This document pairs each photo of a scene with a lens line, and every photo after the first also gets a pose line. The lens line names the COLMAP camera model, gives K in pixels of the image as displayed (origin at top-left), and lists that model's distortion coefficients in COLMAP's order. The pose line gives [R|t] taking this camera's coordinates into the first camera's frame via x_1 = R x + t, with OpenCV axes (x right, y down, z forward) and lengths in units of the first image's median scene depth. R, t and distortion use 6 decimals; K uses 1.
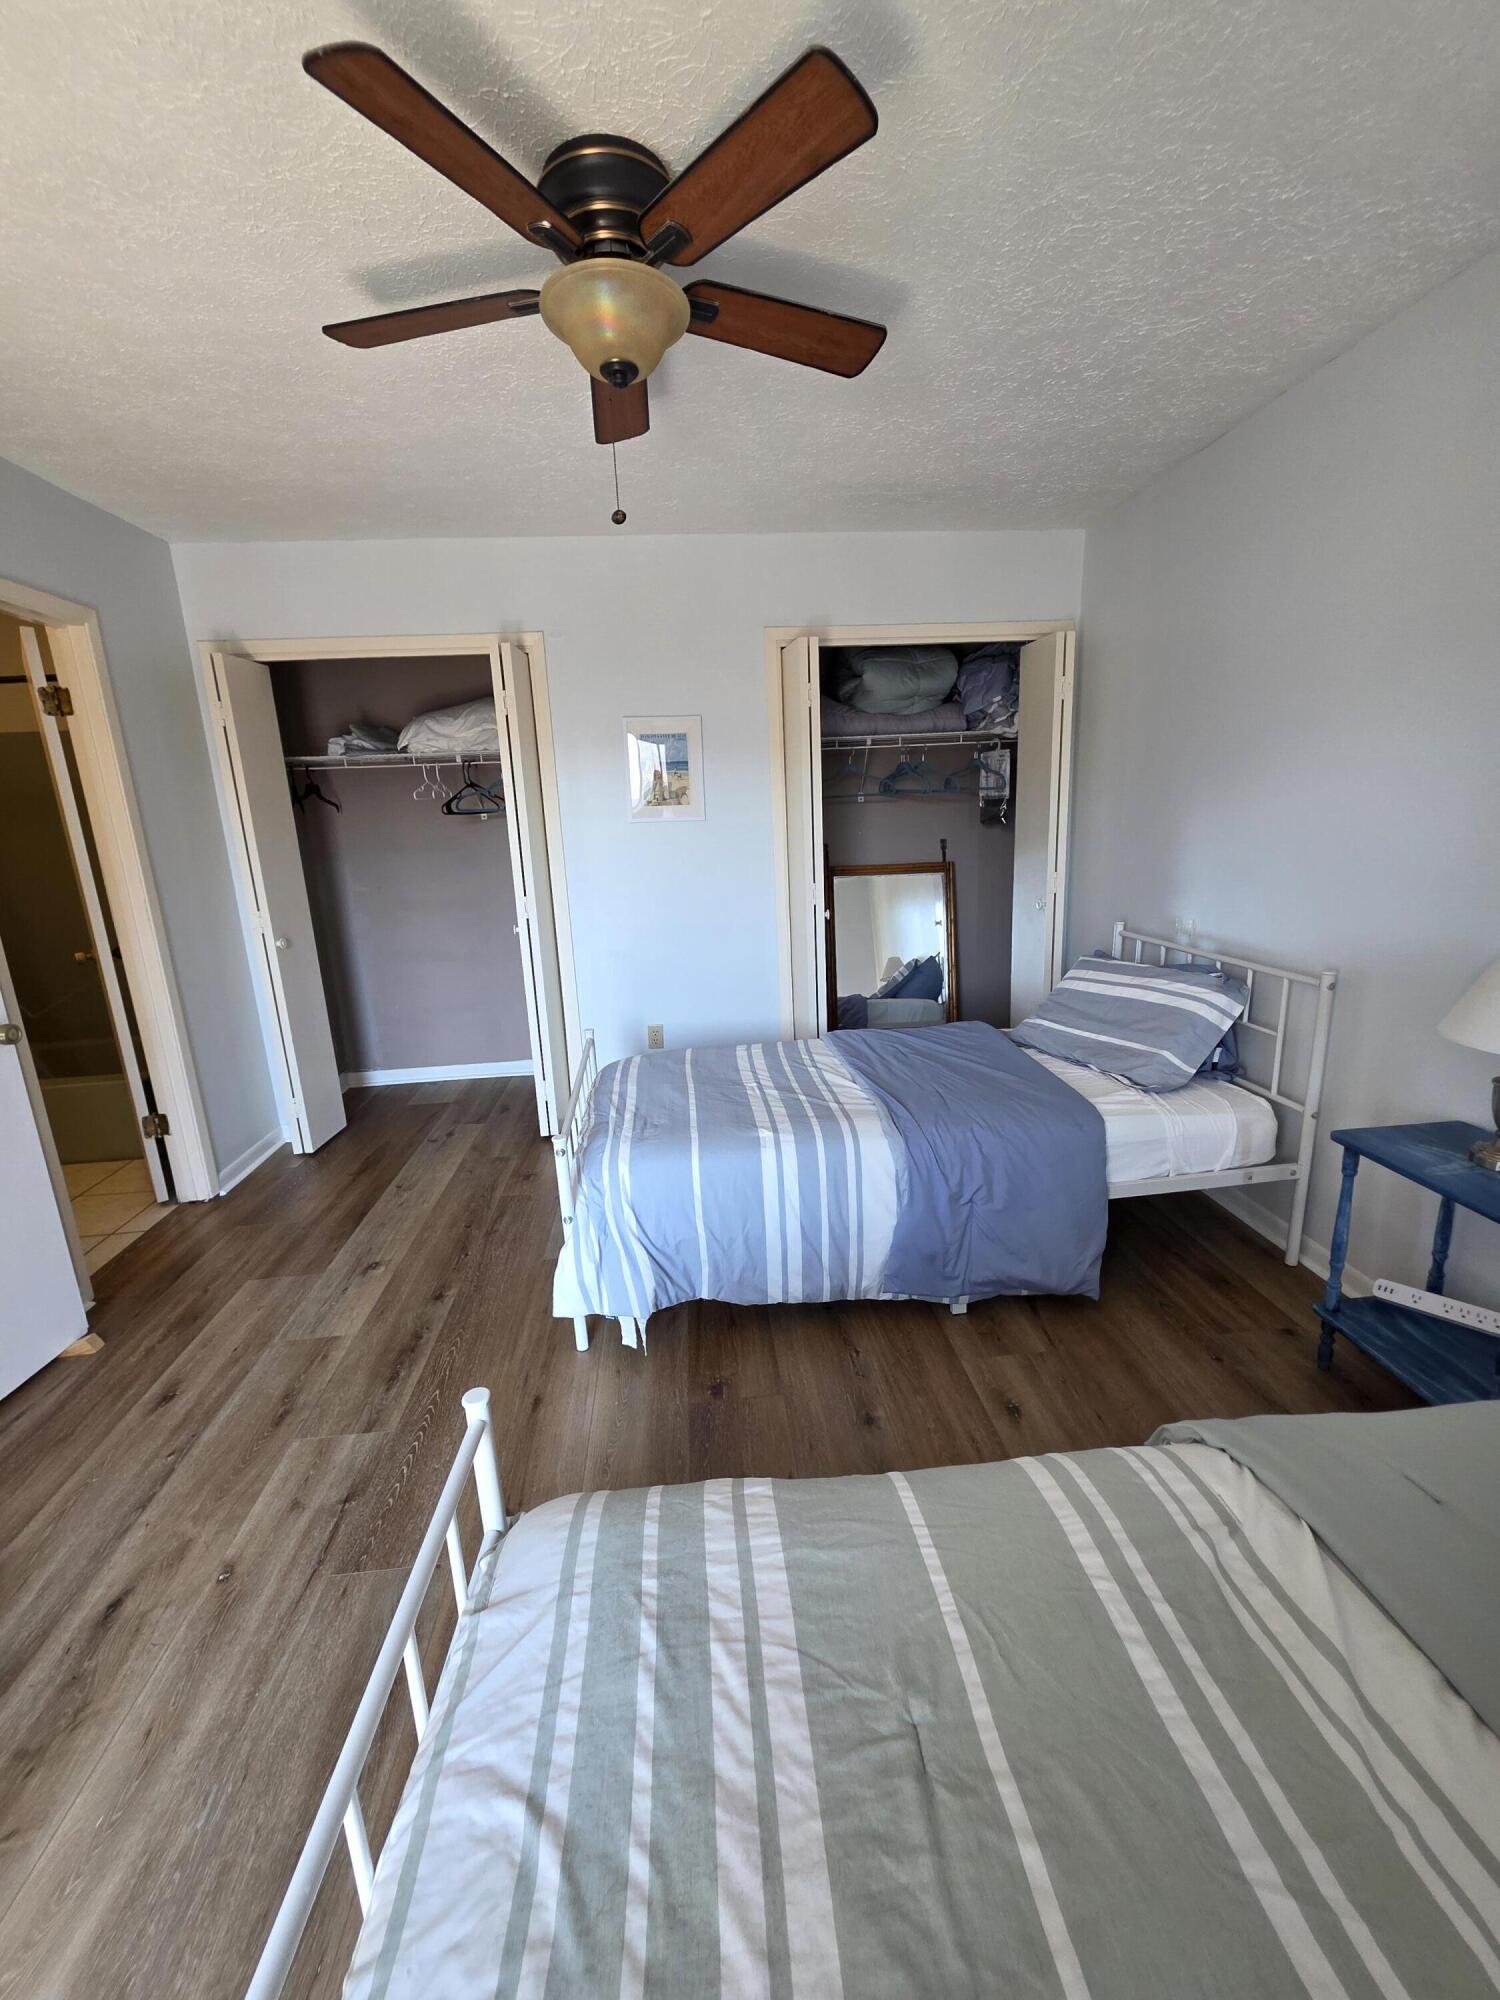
lens RADIAL K [[801.9, 0, 749.3], [0, 801.9, 998.0], [0, 0, 1]] dist [0.001821, 0.000091]
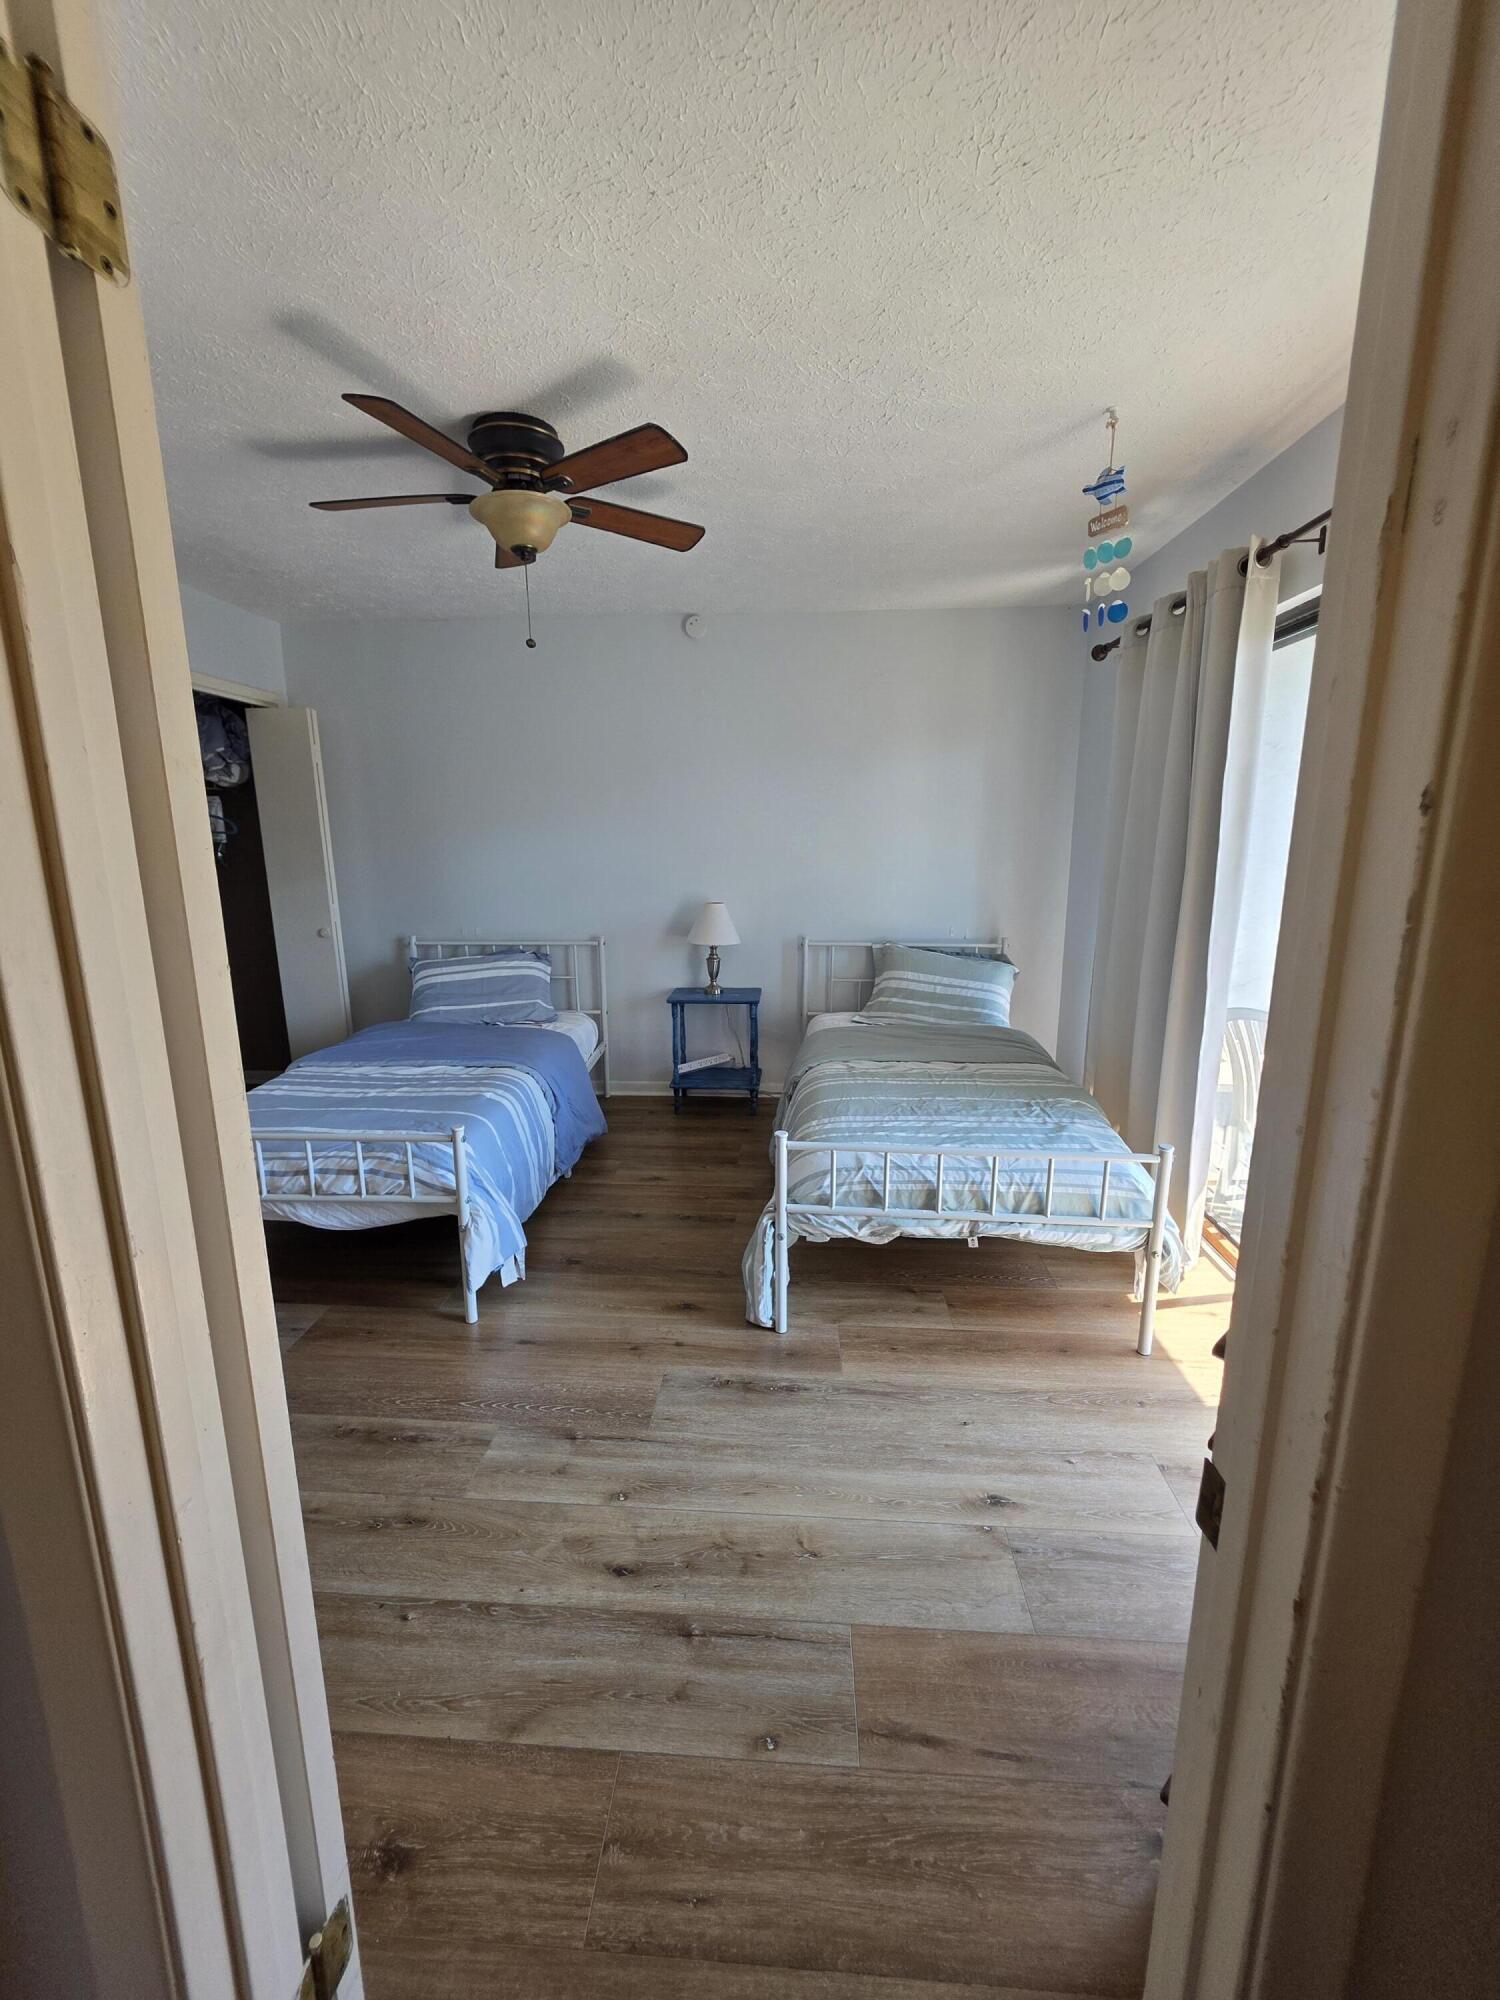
lens RADIAL K [[801.9, 0, 749.3], [0, 801.9, 998.0], [0, 0, 1]] dist [0.001821, 0.000091]
pose [[0.144303, -0.151888, 0.977807, -1.573343], [0.221900, 0.967951, 0.117609, -0.053481], [-0.964333, 0.200004, 0.173382, 0.471948]]
